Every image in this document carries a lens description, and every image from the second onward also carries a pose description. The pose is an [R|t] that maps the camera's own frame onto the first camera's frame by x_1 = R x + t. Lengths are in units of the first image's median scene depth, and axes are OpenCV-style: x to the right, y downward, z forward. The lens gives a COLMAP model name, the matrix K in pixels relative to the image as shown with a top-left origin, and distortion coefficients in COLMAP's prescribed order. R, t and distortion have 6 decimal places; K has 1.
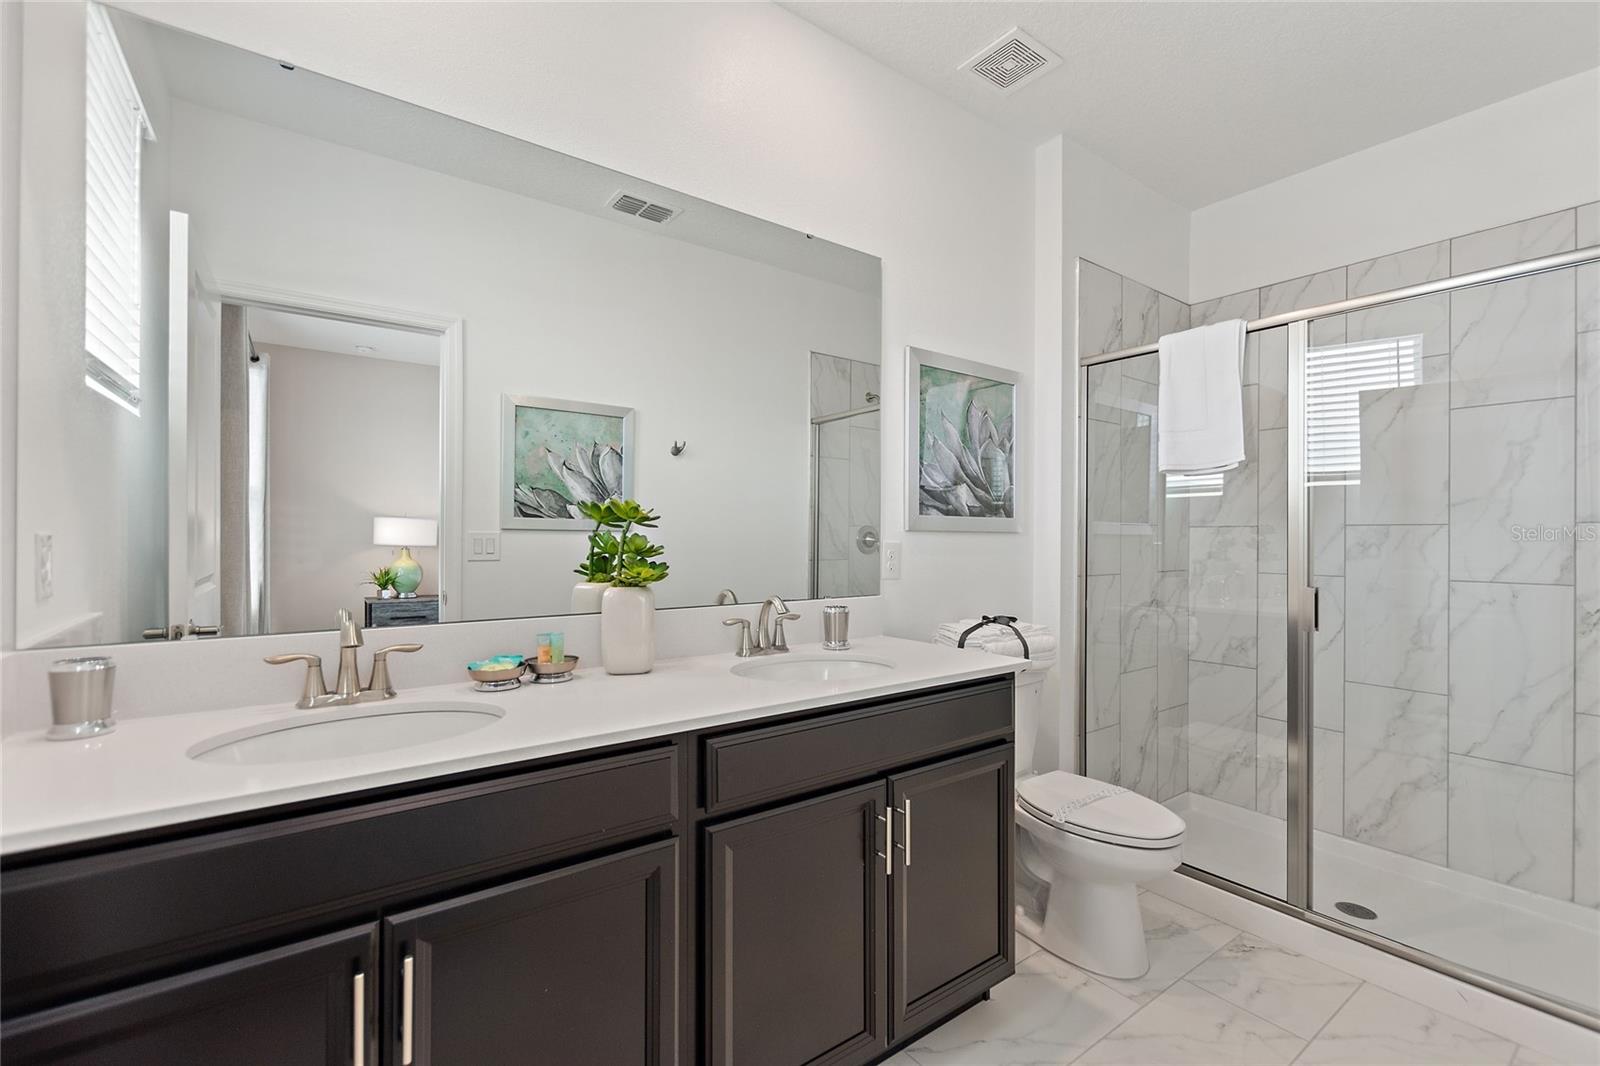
lens RADIAL K [[696.4, 0, 803.0], [0, 696.4, 534.5], [0, 0, 1]] dist [-0.002676, -0.000564]
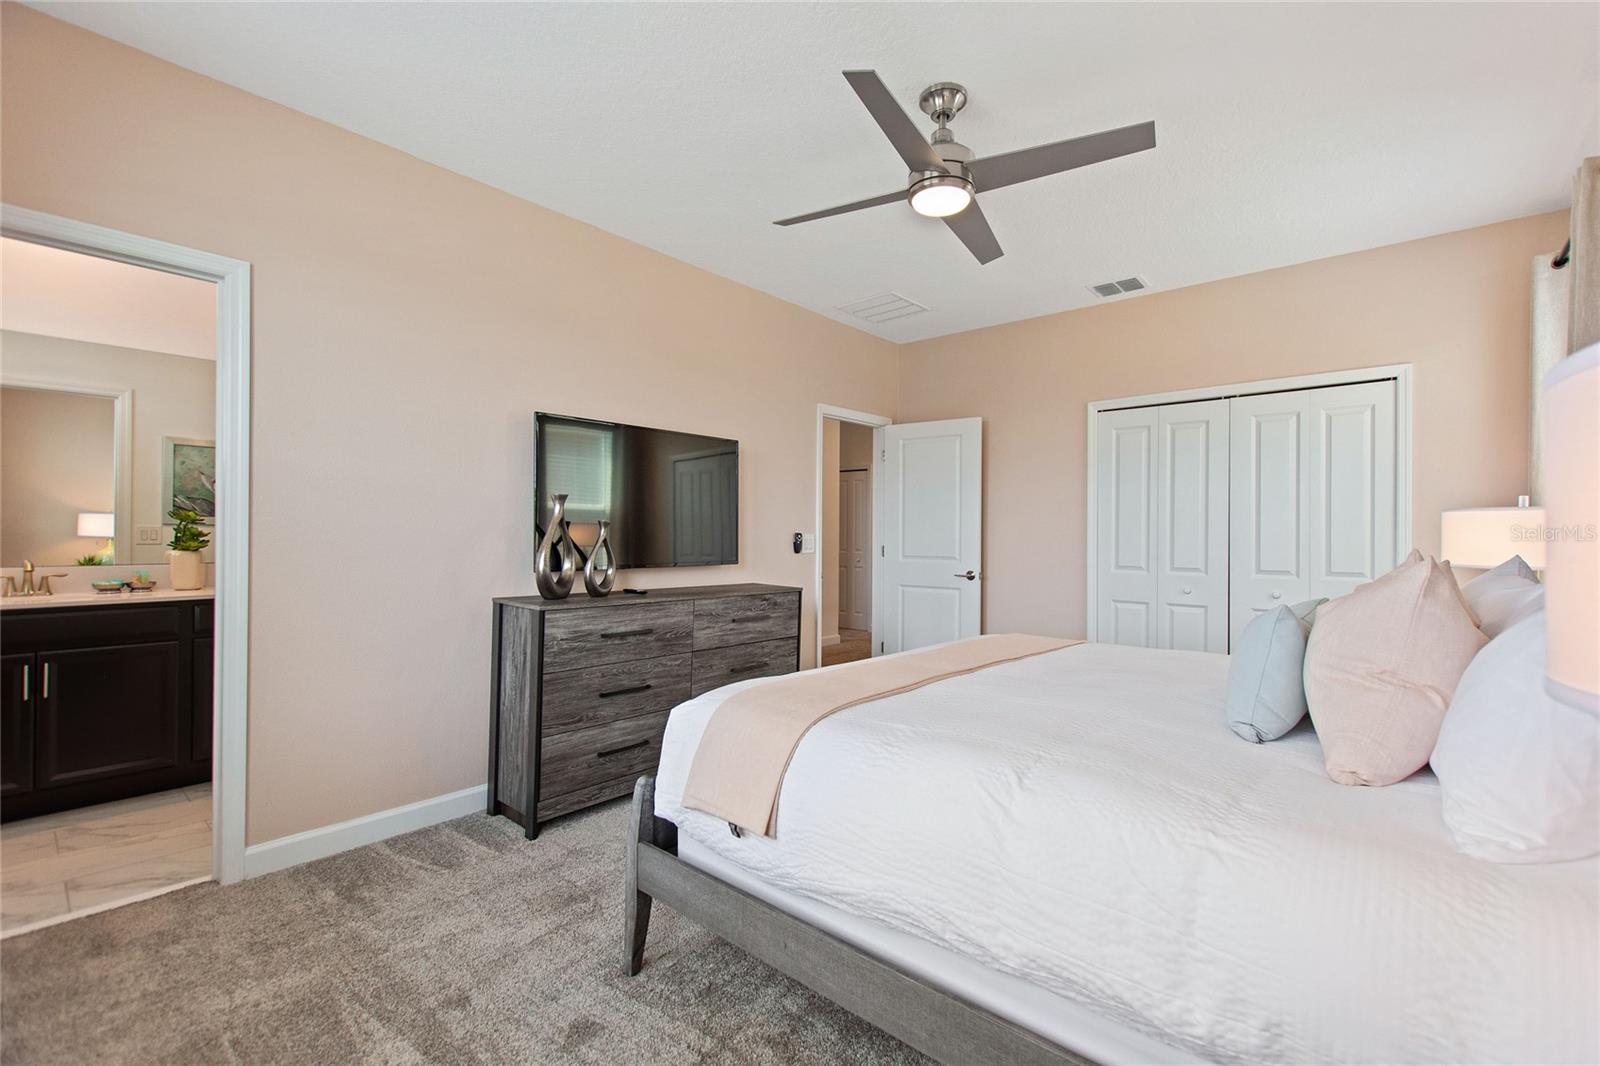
lens RADIAL K [[696.4, 0, 799.7], [0, 696.4, 530.4], [0, 0, 1]] dist [-0.002676, -0.000564]
pose [[0.974183, 0.002095, 0.225752, 1.032793], [-0.002064, 0.999998, -0.000375, 0.007064], [-0.225752, -0.000101, 0.974185, -1.425979]]
